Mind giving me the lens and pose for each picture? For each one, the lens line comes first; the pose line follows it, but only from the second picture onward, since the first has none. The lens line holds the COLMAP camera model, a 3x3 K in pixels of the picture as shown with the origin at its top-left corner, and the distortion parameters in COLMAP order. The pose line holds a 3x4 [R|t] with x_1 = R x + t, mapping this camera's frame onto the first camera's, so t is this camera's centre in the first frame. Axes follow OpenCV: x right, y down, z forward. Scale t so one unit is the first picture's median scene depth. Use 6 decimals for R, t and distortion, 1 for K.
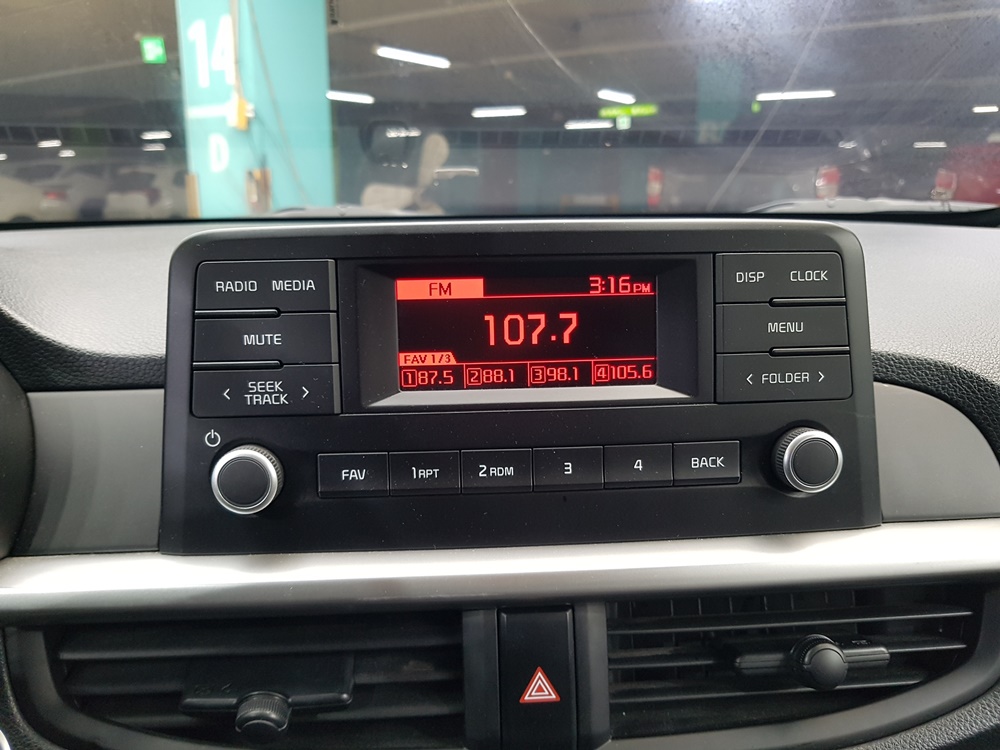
lens RADIAL K [[784.4, 0, 494.7], [0, 784.4, 382.2], [0, 0, 1]] dist [-0.011004, 0.004183]
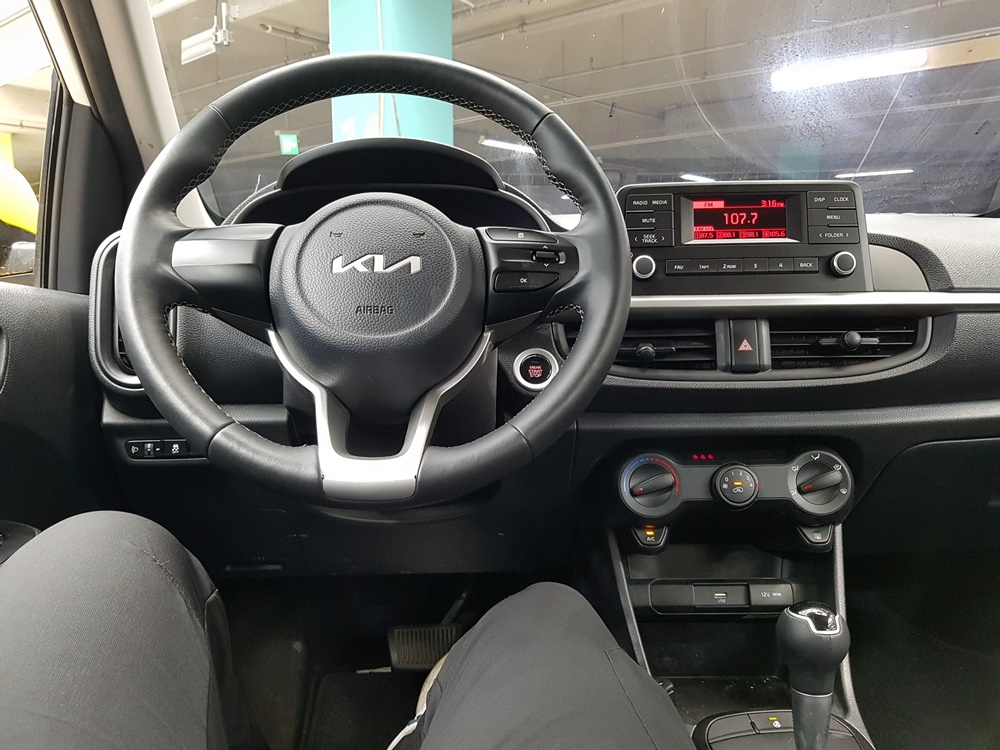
lens RADIAL K [[784.4, 0, 494.7], [0, 784.4, 382.2], [0, 0, 1]] dist [-0.011004, 0.004183]
pose [[0.995245, 0.007579, -0.097104, -0.561012], [-0.017658, 0.994487, -0.103358, 0.831573], [0.095786, 0.104581, 0.989893, -1.834177]]
